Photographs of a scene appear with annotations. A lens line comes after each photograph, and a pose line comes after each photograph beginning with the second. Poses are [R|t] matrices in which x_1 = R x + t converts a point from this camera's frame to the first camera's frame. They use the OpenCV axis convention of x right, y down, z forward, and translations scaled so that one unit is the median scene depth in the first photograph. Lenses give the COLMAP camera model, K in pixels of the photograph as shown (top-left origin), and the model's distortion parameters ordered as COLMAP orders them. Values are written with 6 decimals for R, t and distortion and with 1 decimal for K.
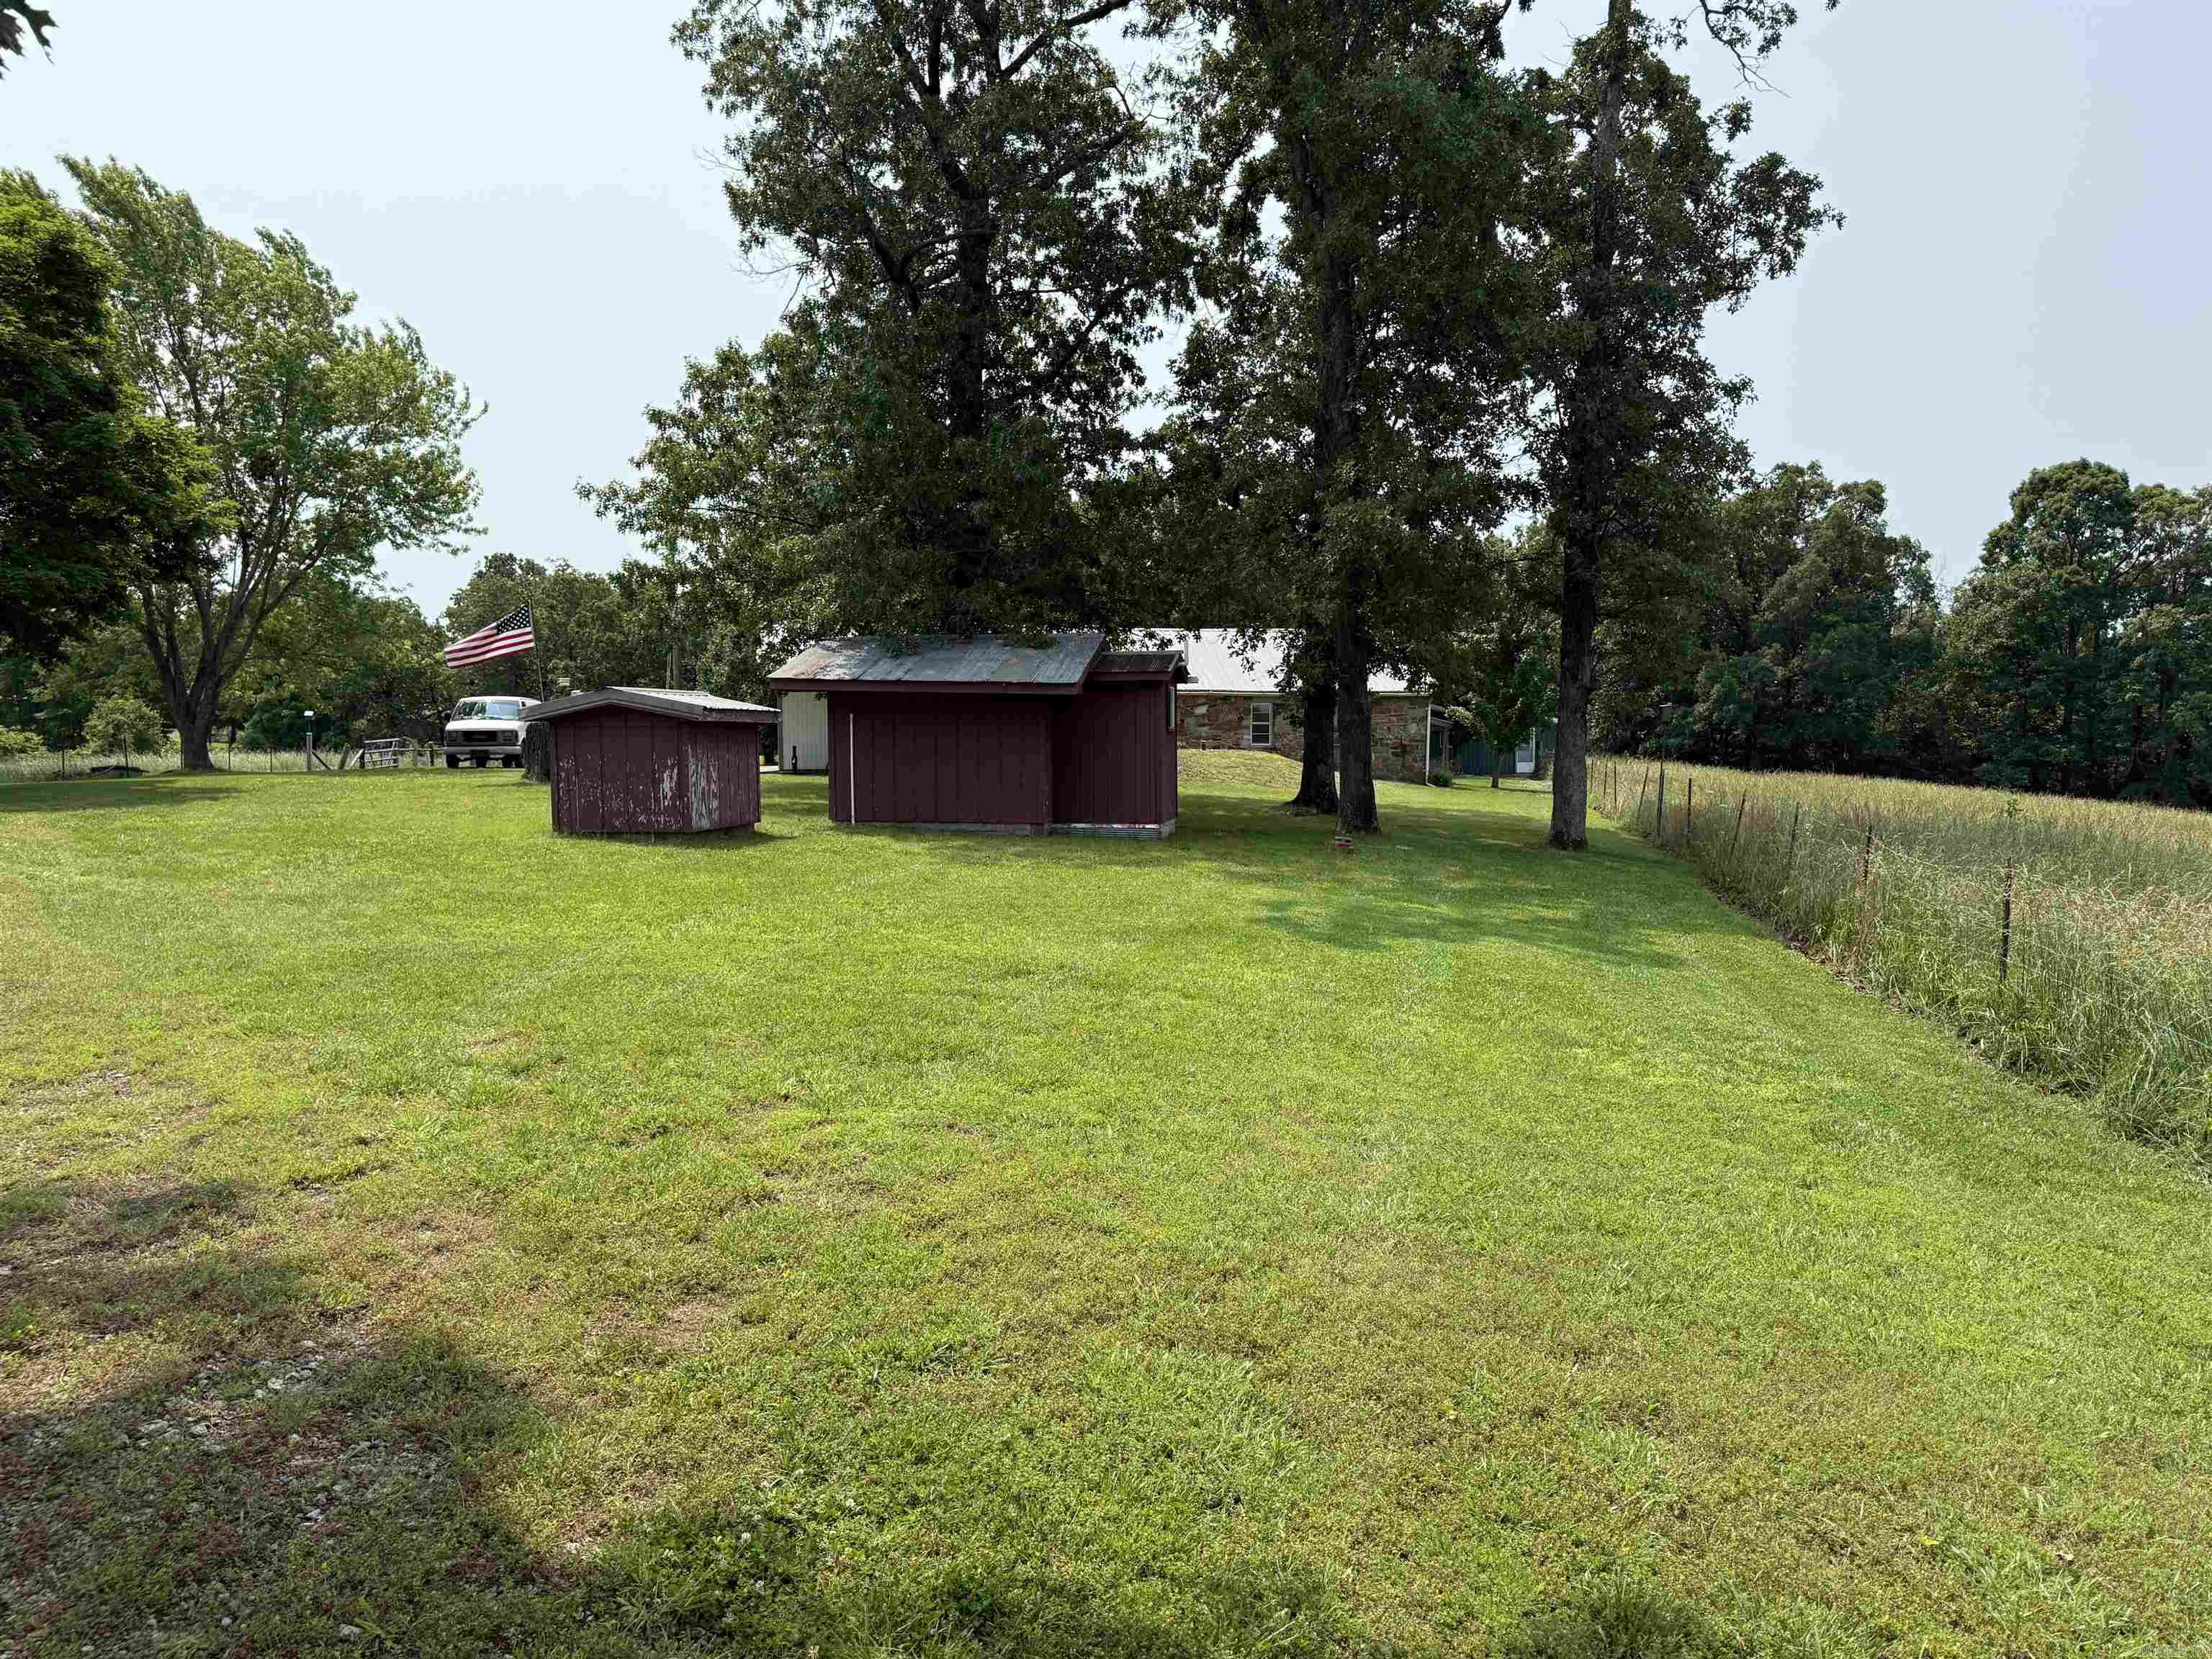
lens RADIAL K [[1387.8, 0, 1106.0], [0, 1387.8, 829.5], [0, 0, 1]] dist [-0.003023, -0.029957]
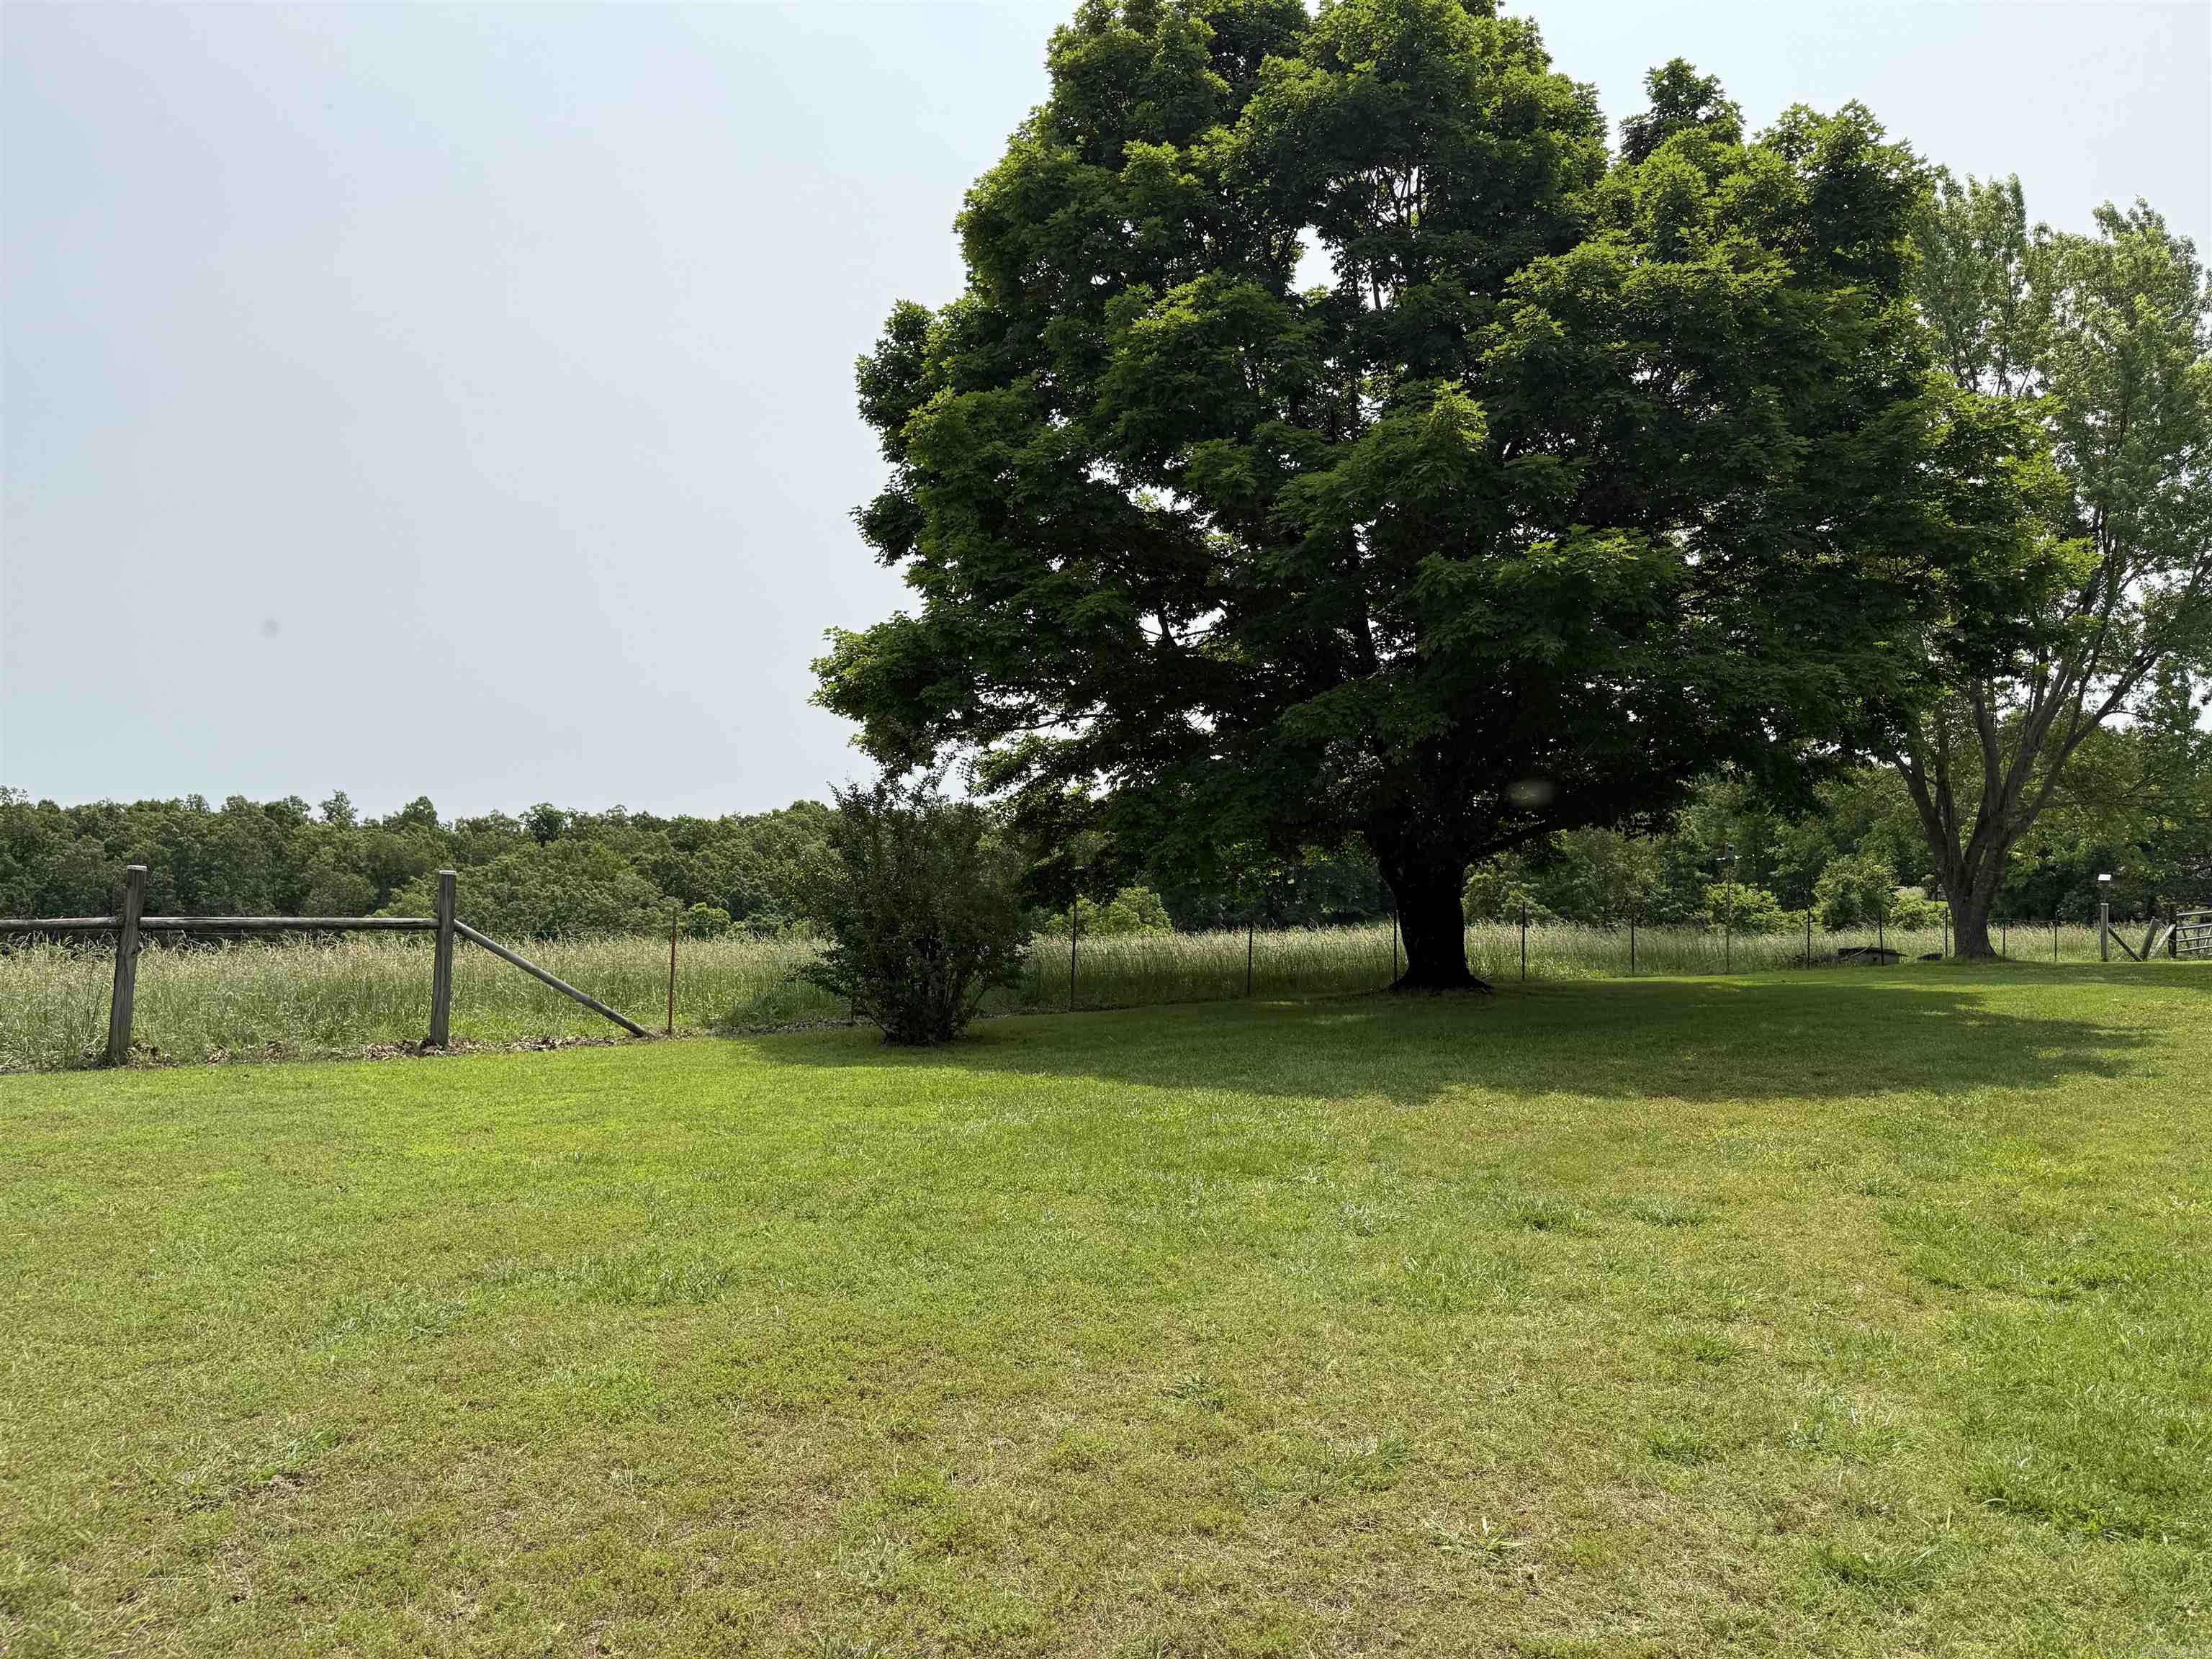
lens RADIAL K [[1387.8, 0, 1106.0], [0, 1387.8, 829.5], [0, 0, 1]] dist [-0.003023, -0.029957]
pose [[0.446412, -0.022701, -0.894539, -0.203439], [-0.078540, 0.994826, -0.064440, -0.027801], [0.891374, 0.099024, 0.442320, 0.252033]]
